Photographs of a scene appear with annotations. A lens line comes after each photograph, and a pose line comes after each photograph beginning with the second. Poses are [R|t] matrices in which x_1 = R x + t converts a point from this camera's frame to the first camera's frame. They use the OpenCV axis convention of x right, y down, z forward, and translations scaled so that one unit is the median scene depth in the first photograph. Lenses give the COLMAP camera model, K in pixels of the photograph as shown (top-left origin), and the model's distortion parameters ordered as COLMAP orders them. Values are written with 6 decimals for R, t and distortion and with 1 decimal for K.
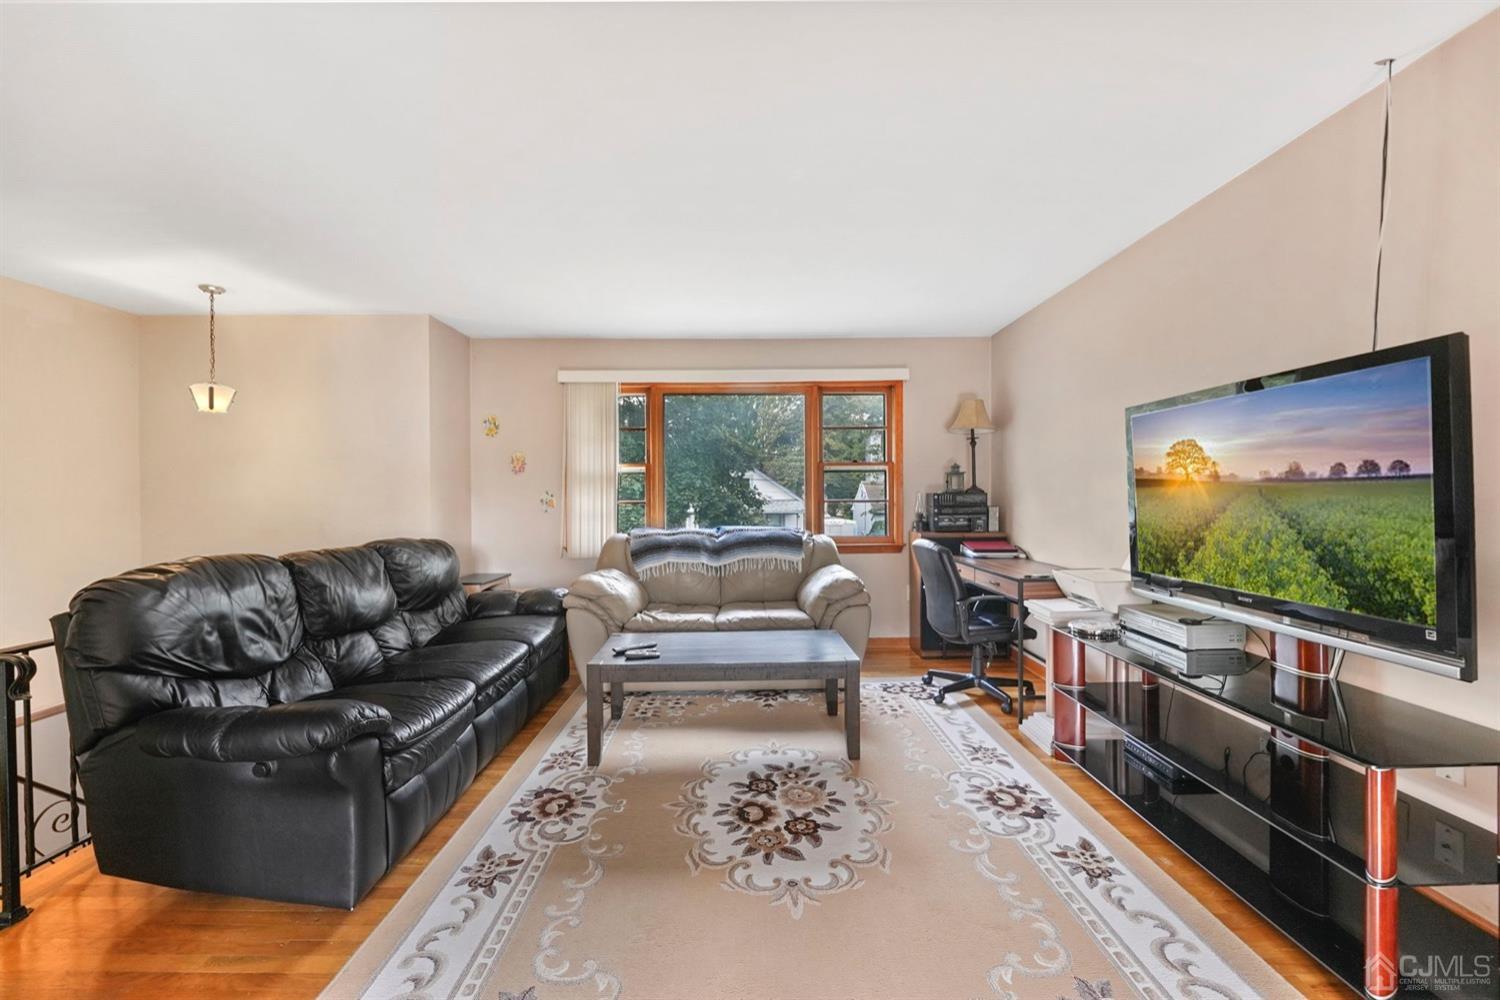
lens RADIAL K [[611.5, 0, 750.0], [0, 611.5, 500.0], [0, 0, 1]] dist [-0.008498, 0.000146]
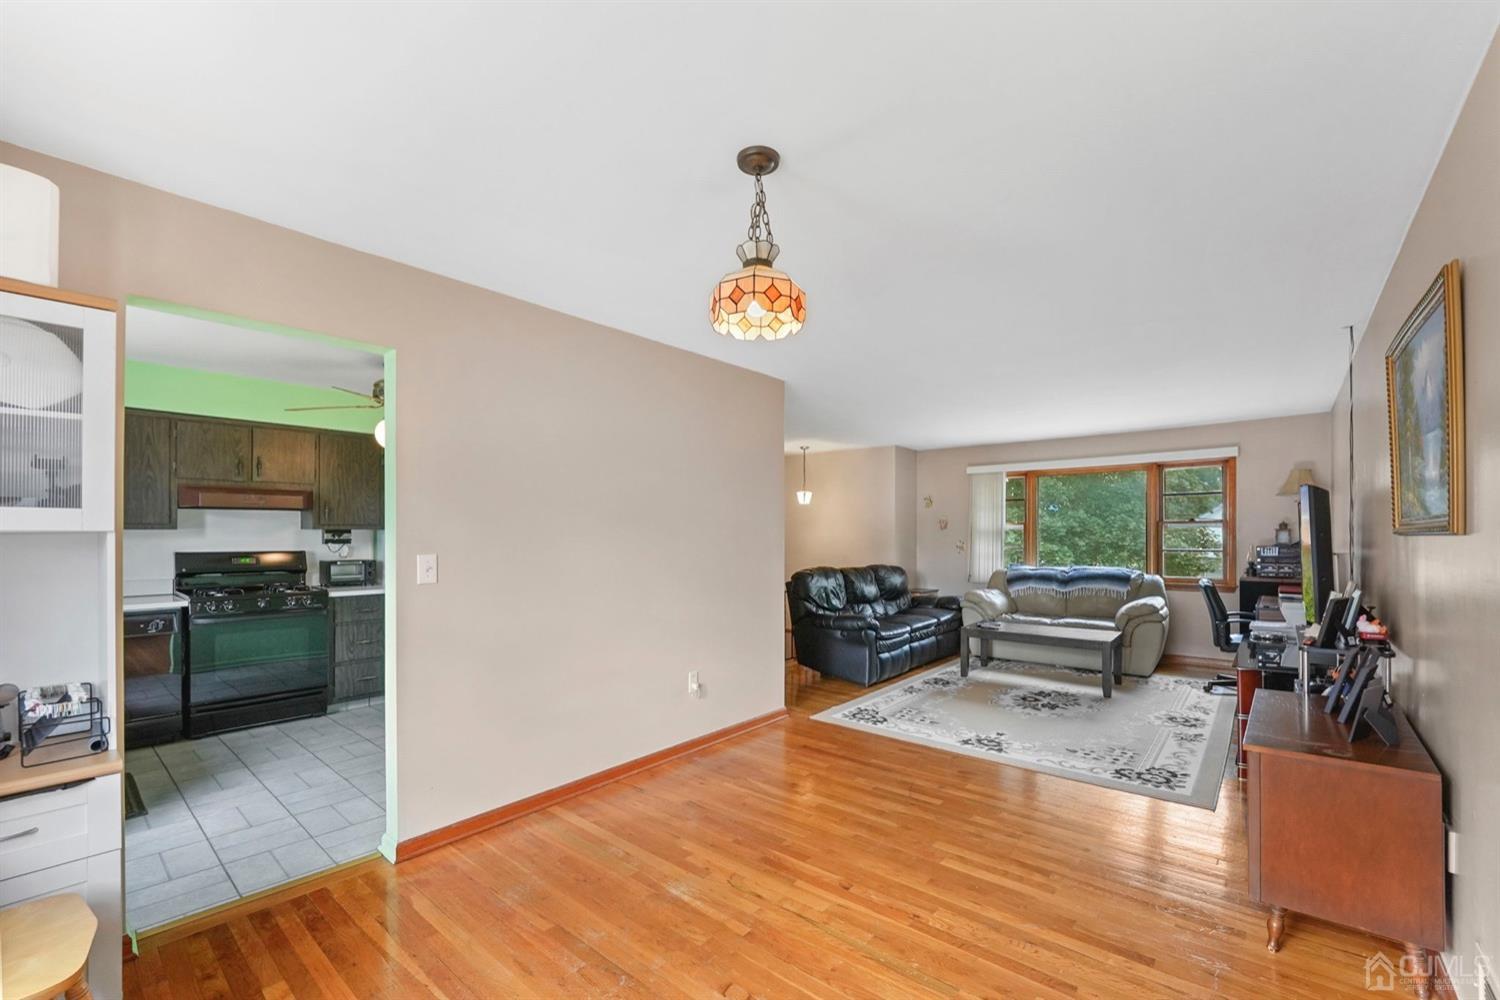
lens RADIAL K [[614.0, 0, 758.4], [0, 614.0, 530.8], [0, 0, 1]] dist [-0.001098, -0.000019]
pose [[0.759097, 0.002085, -0.650974, 0.631386], [-0.011115, 0.999891, -0.009758, -0.035969], [0.650882, 0.014643, 0.759038, -1.155924]]
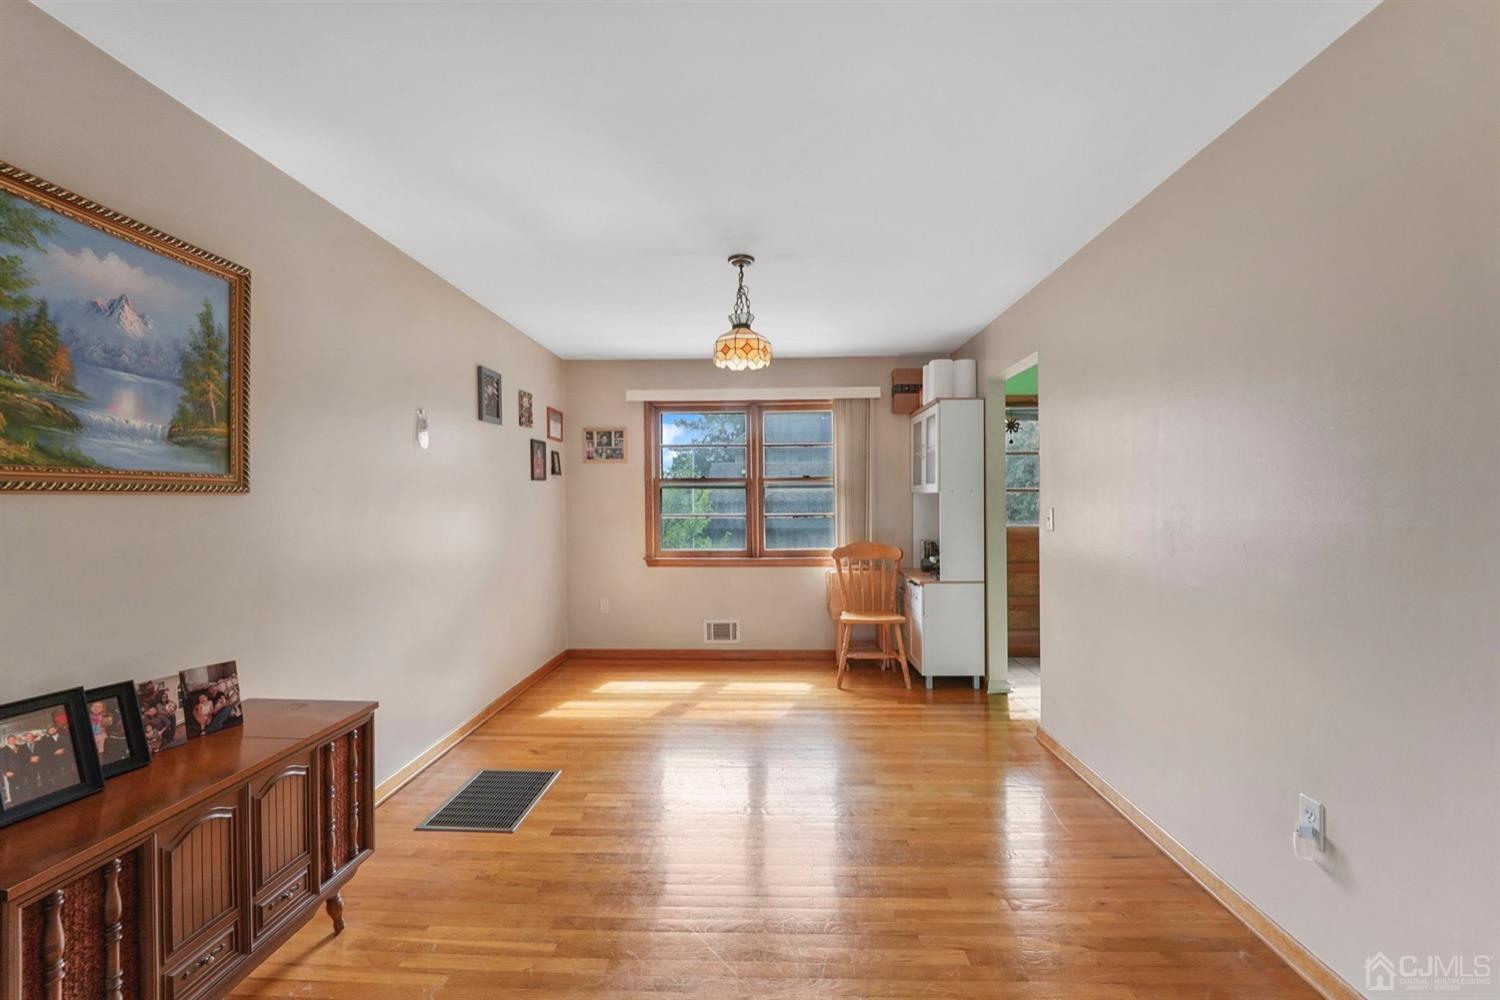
lens RADIAL K [[611.5, 0, 750.0], [0, 611.5, 500.0], [0, 0, 1]] dist [-0.008498, 0.000146]
pose [[-0.998901, 0.010057, 0.045770, 0.094545], [0.010305, 0.999933, 0.005184, -0.030571], [-0.045715, 0.005650, -0.998939, 0.584002]]
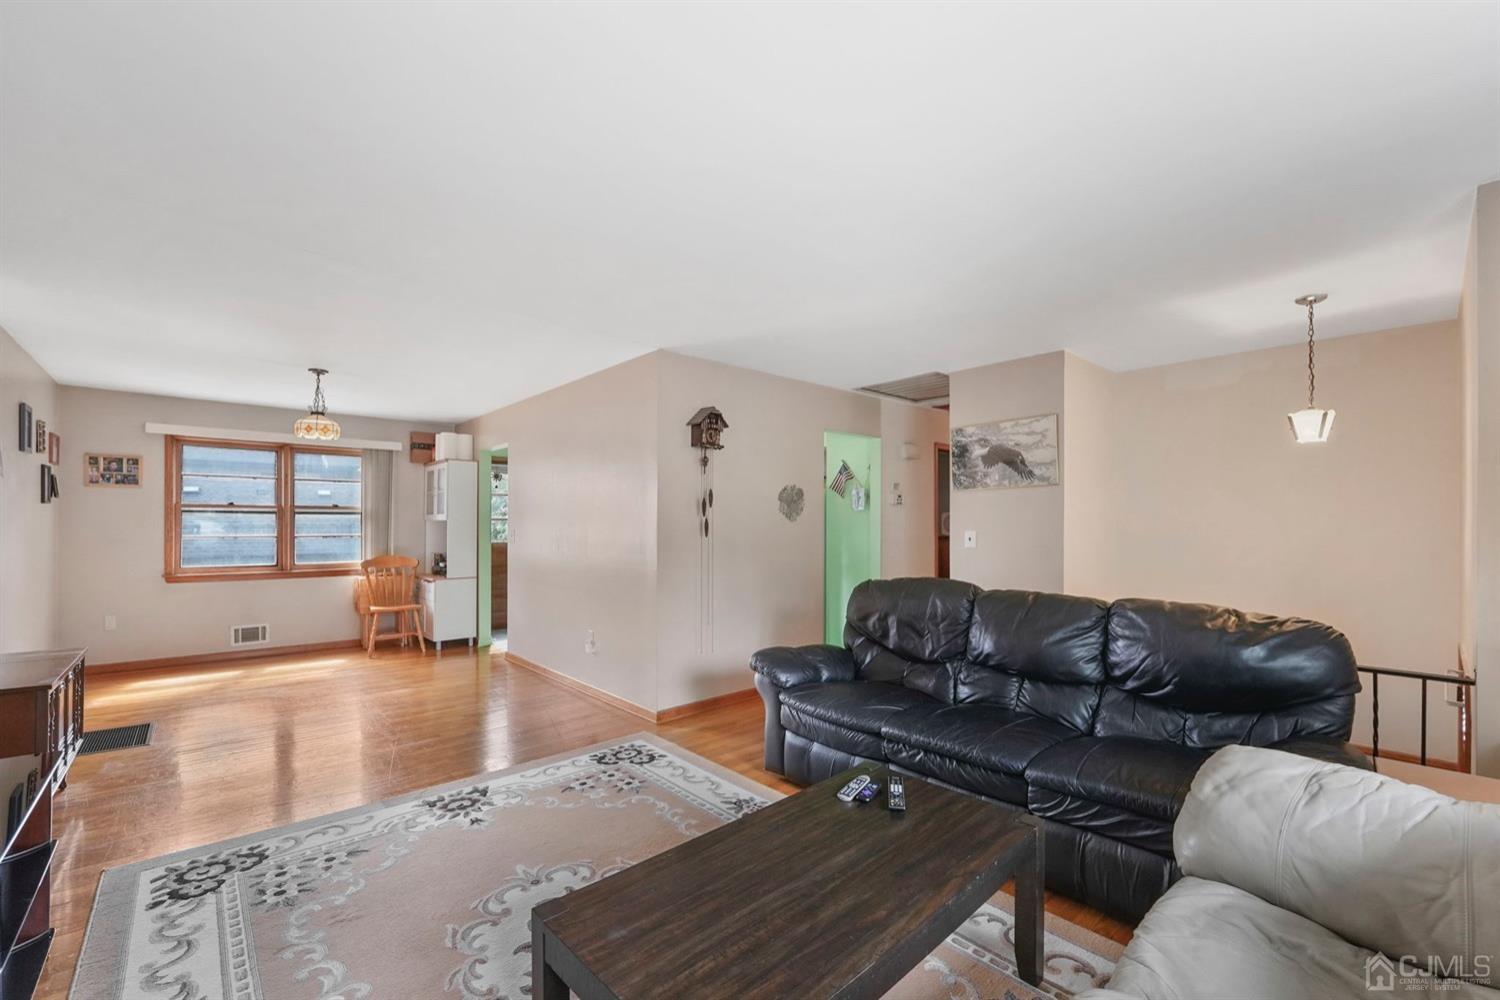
lens RADIAL K [[613.3, 0, 747.3], [0, 613.3, 521.0], [0, 0, 1]] dist [-0.007812, 0.000080]
pose [[-0.747178, -0.002277, -0.664621, 0.414867], [-0.005030, 0.999985, 0.002230, -0.046156], [0.664605, 0.005009, -0.747178, 1.630209]]
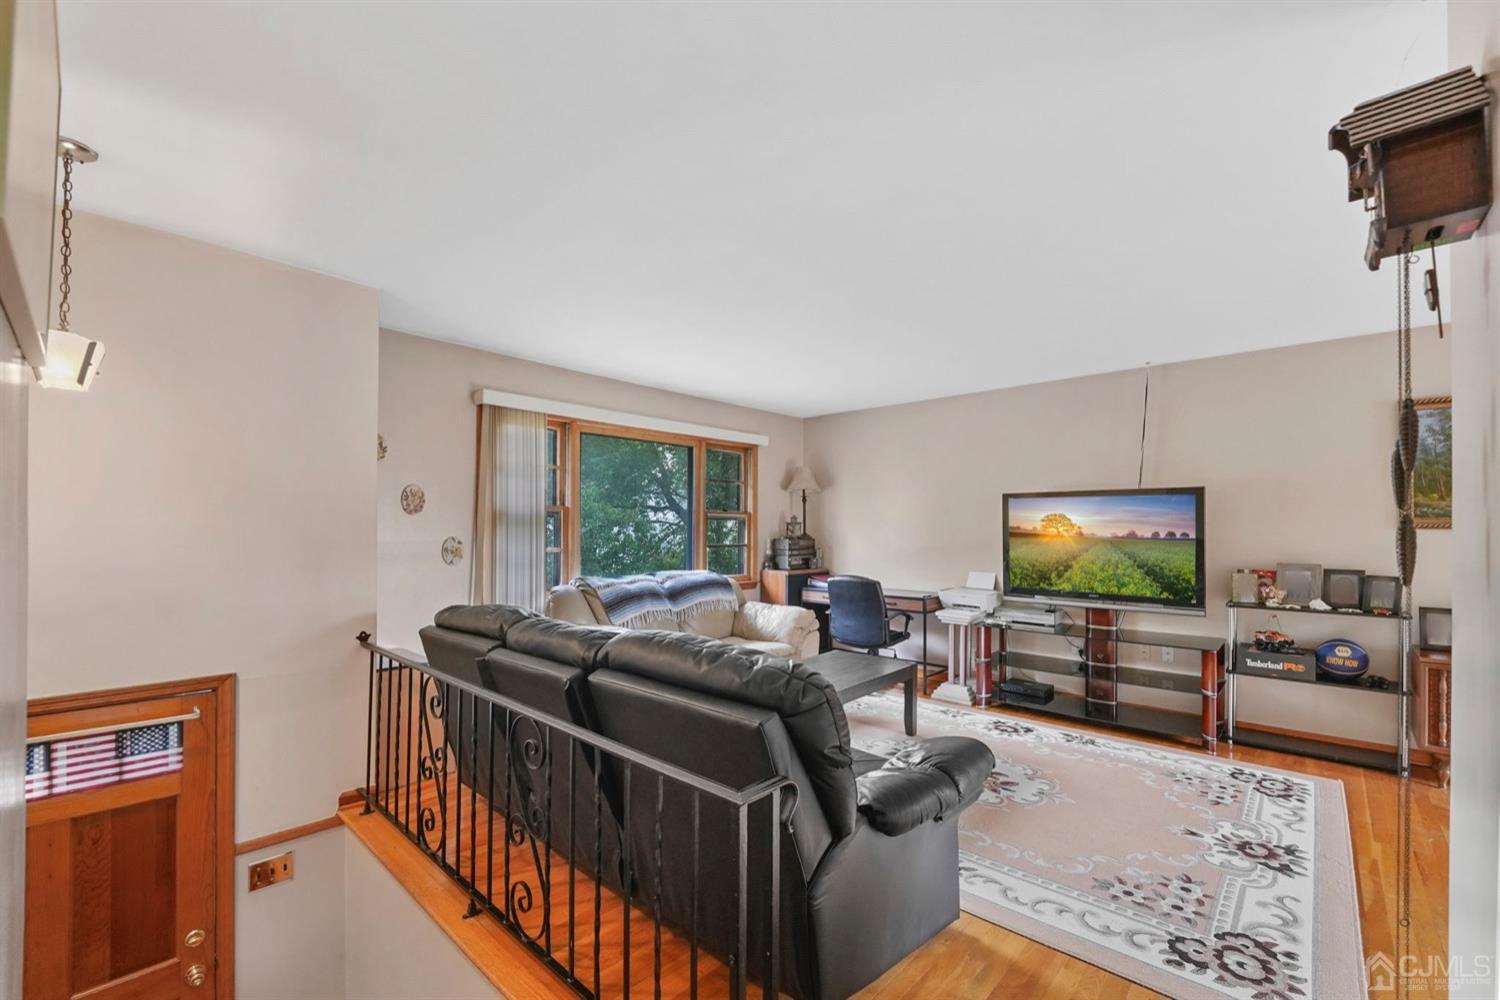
lens RADIAL K [[633.8, 0, 750.0], [0, 633.8, 500.0], [0, 0, 1]] dist [0.001819, 0.000052]
pose [[0.677030, 0.041901, 0.734761, -1.290688], [0.000749, 0.998338, -0.057622, -0.027919], [-0.735955, 0.039562, 0.675874, 0.314789]]
